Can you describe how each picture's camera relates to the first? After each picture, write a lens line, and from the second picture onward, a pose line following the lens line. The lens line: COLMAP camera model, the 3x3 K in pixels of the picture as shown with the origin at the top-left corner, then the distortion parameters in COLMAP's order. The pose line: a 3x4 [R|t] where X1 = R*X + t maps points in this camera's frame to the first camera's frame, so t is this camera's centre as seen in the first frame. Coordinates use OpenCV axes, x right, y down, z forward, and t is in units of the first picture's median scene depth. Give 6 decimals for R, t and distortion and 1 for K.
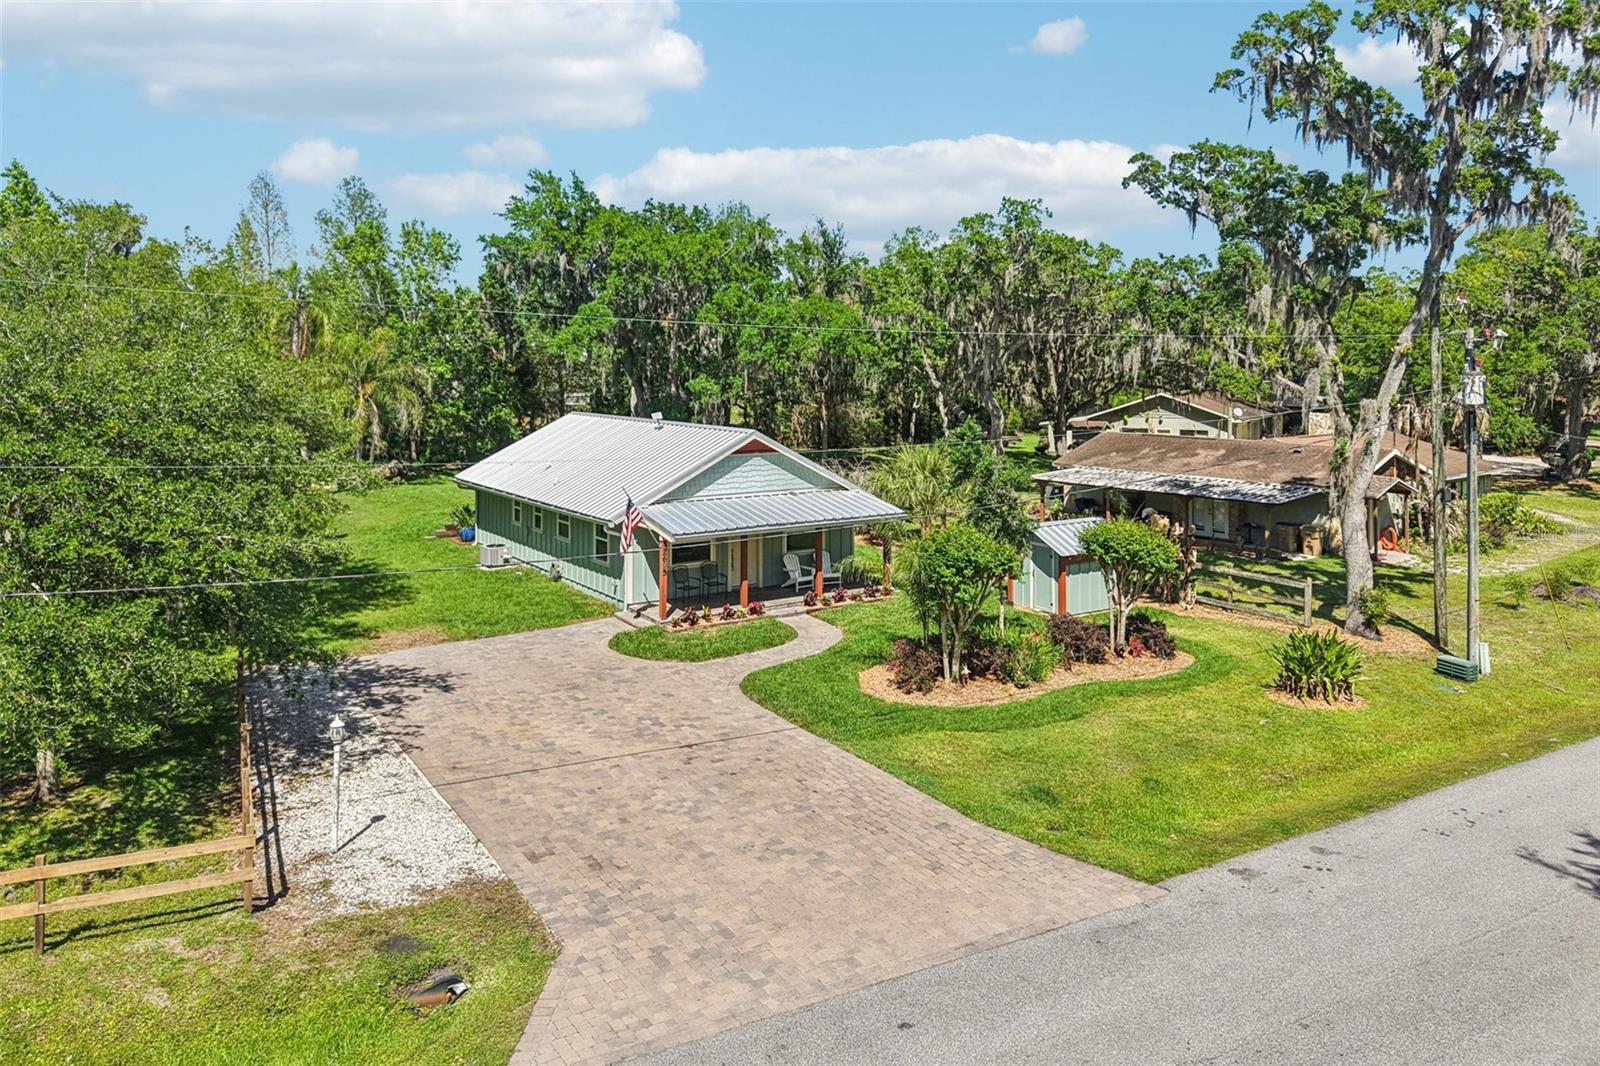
lens RADIAL K [[1155.9, 0, 807.0], [0, 1155.9, 364.7], [0, 0, 1]] dist [0.003880, -0.000592]
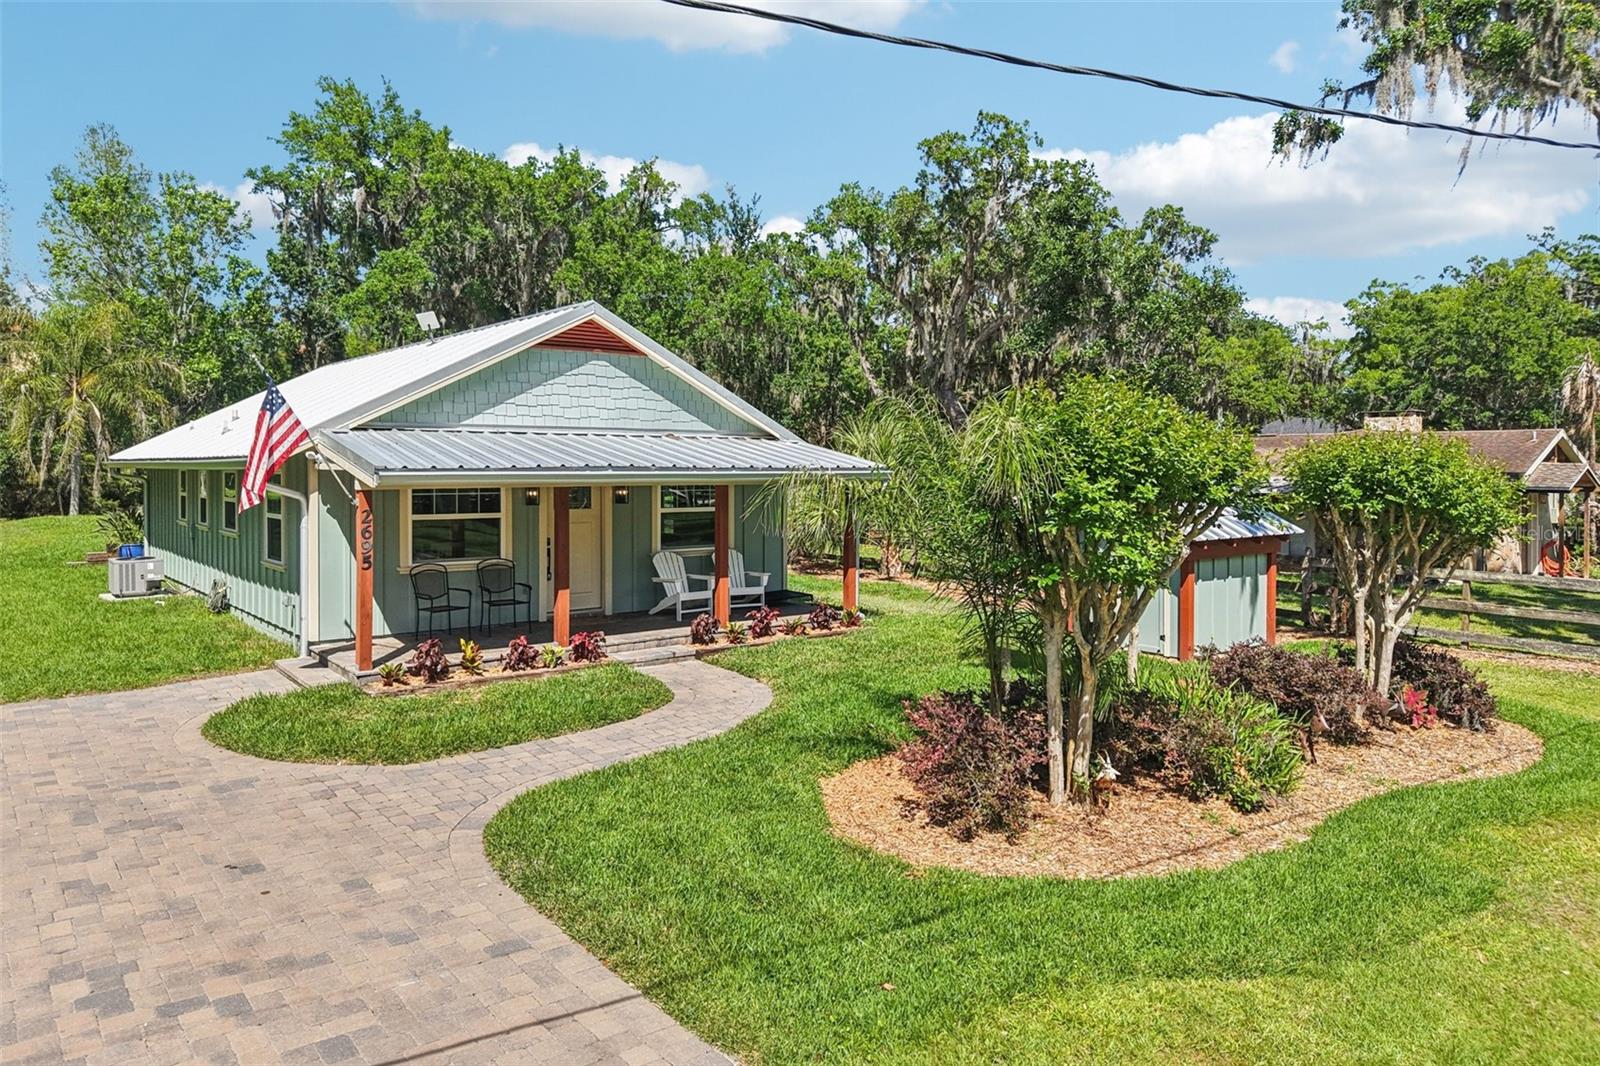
lens RADIAL K [[1117.6, 0, 803.0], [0, 1117.6, 474.3], [0, 0, 1]] dist [-0.024539, 0.001637]
pose [[0.997085, -0.005783, 0.076076, 0.009865], [0.005459, 0.999975, 0.004467, 0.144819], [-0.076100, -0.004038, 0.997092, 0.563703]]
